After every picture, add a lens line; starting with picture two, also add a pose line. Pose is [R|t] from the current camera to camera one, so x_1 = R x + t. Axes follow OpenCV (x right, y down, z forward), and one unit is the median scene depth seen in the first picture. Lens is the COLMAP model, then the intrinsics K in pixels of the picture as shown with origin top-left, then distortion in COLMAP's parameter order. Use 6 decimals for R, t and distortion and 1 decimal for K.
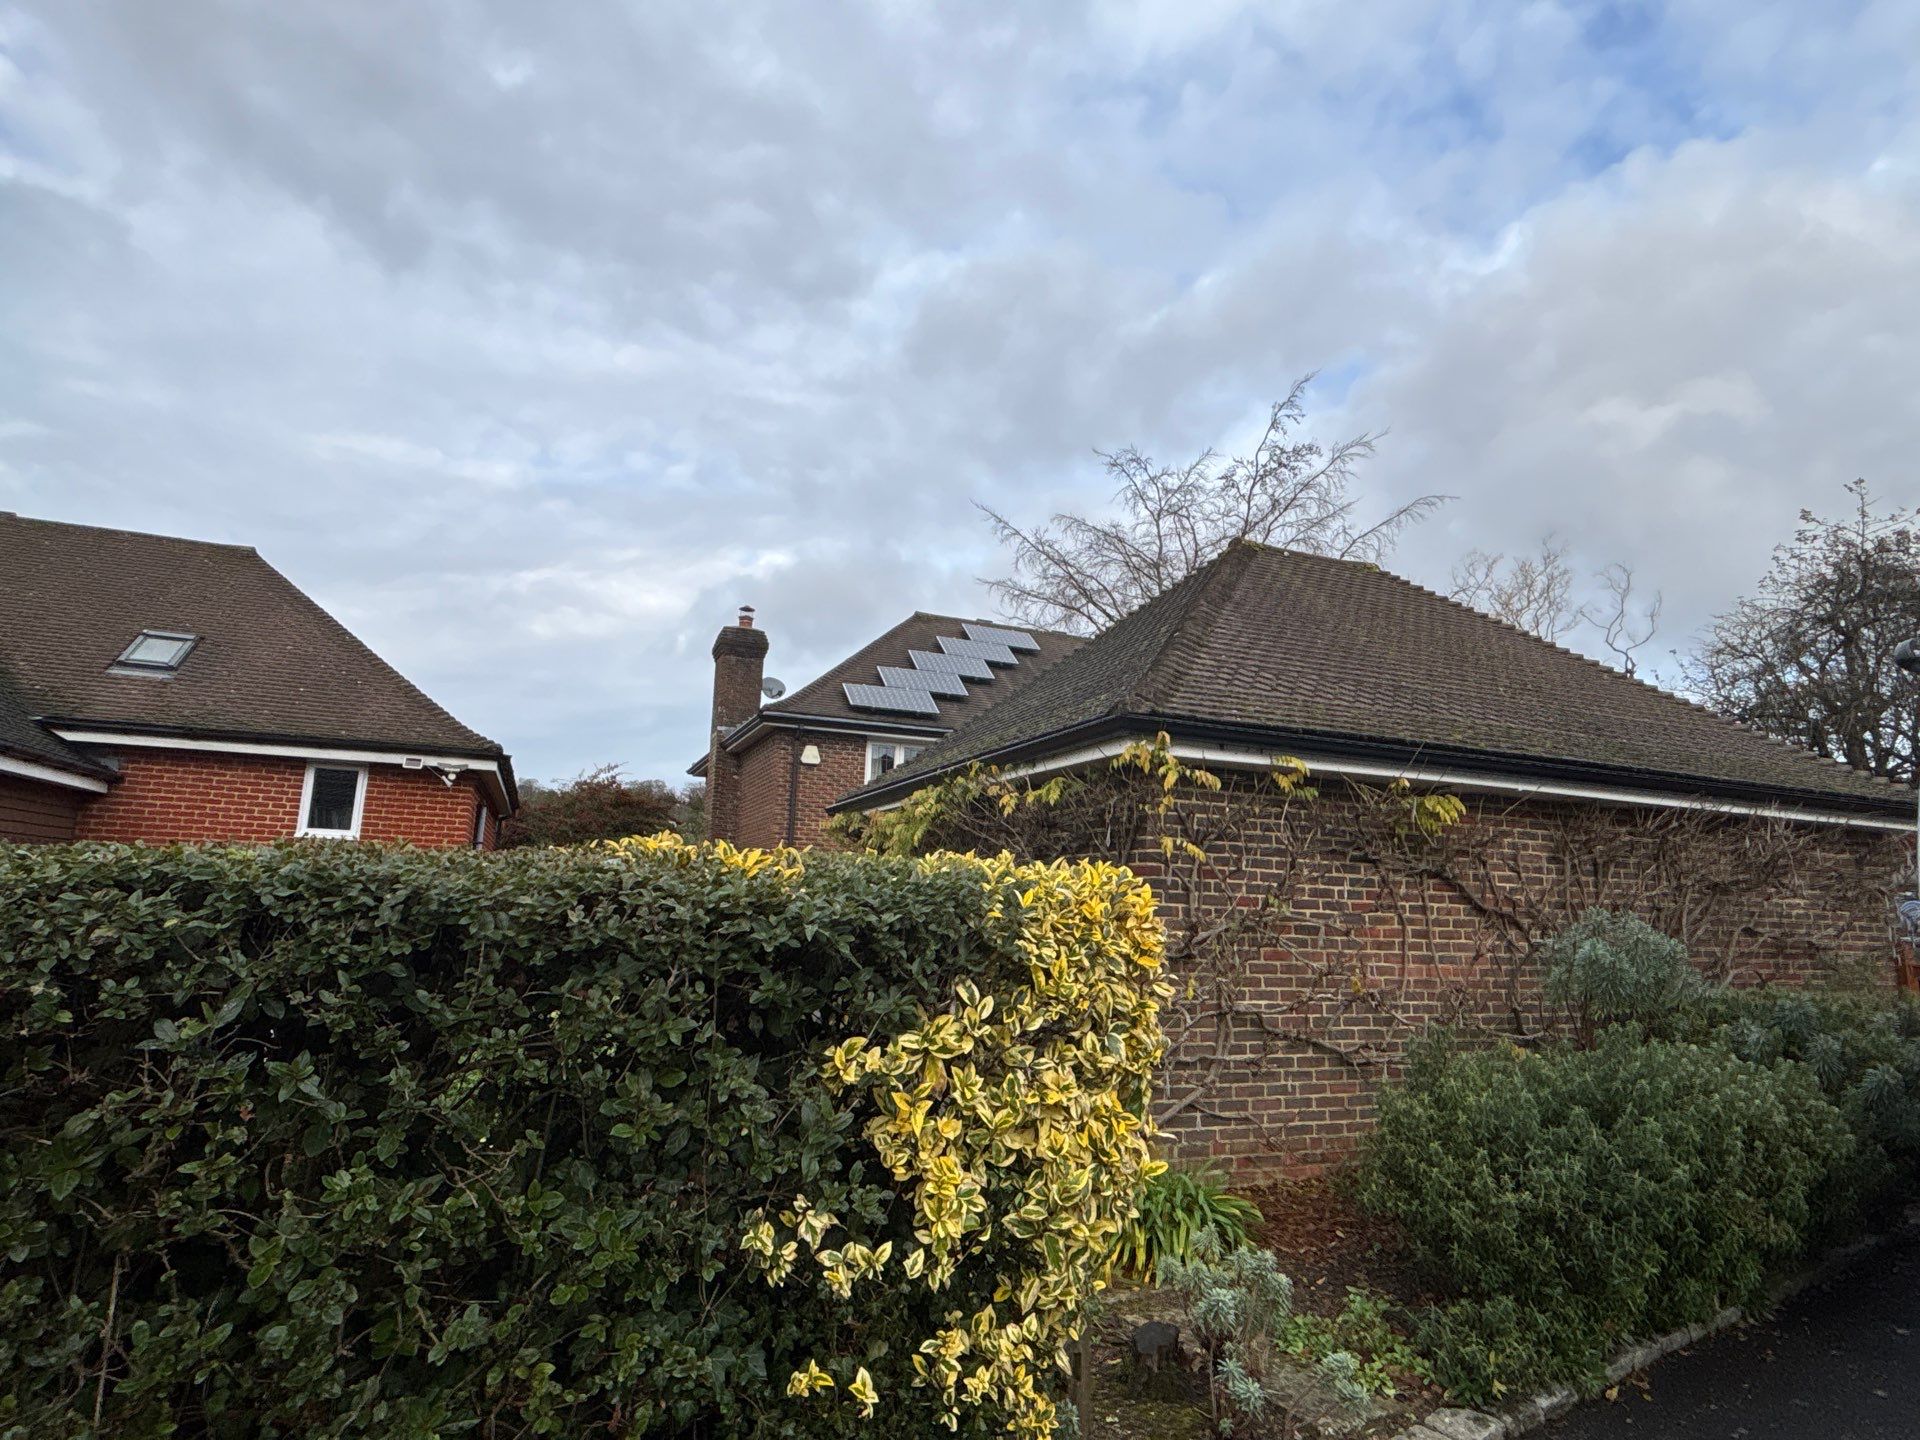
lens RADIAL K [[1012.7, 0, 952.2], [0, 1012.7, 723.3], [0, 0, 1]] dist [0.016298, -0.022595]
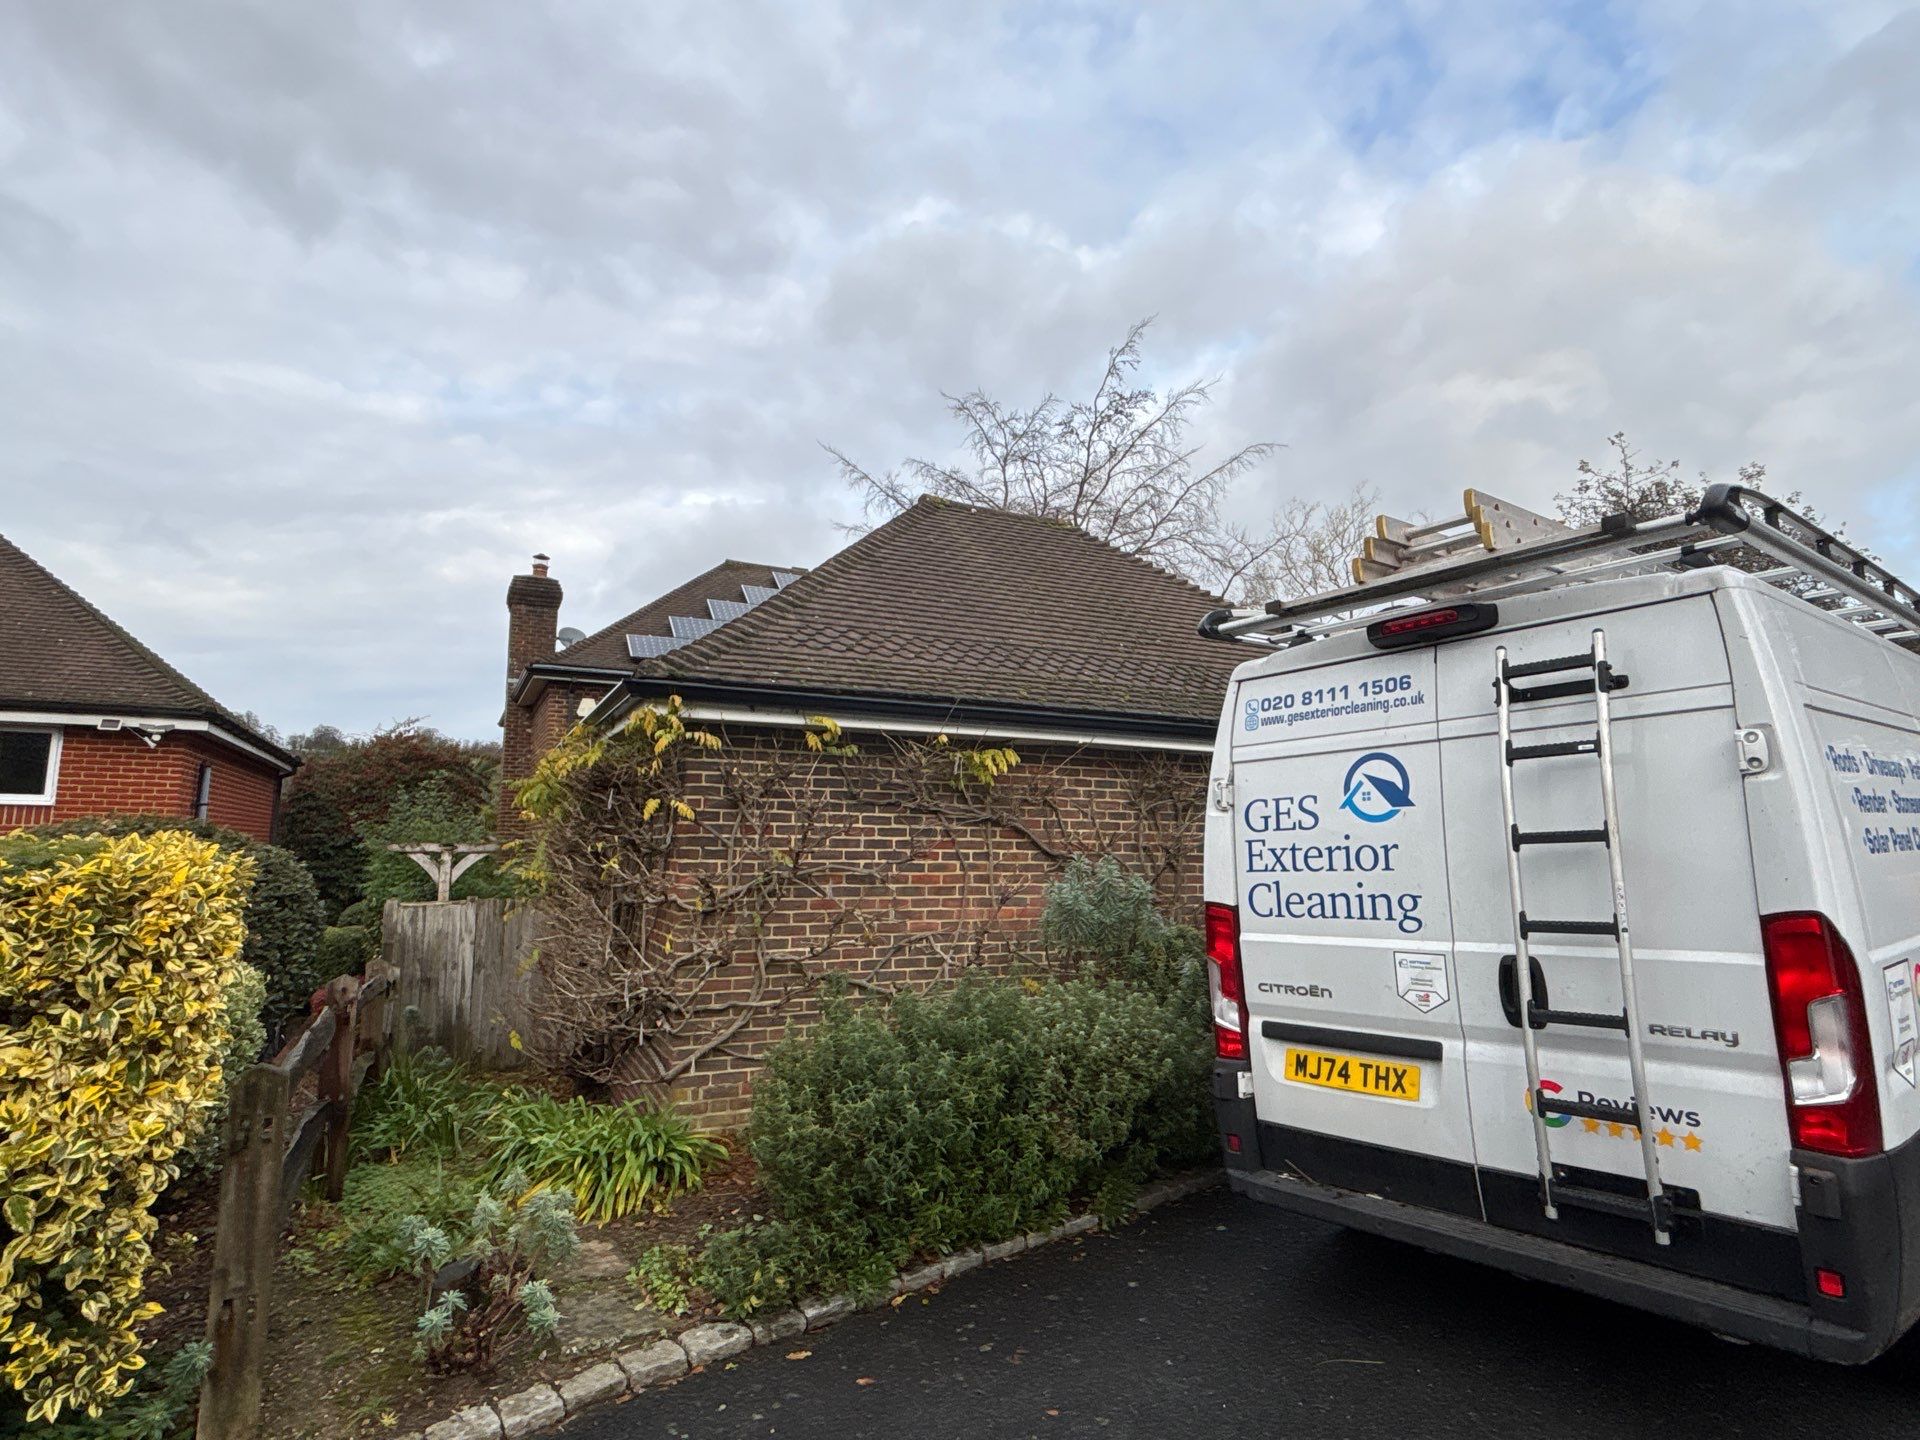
lens RADIAL K [[1012.7, 0, 952.2], [0, 1012.7, 723.3], [0, 0, 1]] dist [0.016298, -0.022595]
pose [[0.996057, -0.014789, 0.087476, 0.171645], [0.009883, 0.998367, 0.056258, -0.007429], [-0.088165, -0.055172, 0.994577, -0.020244]]
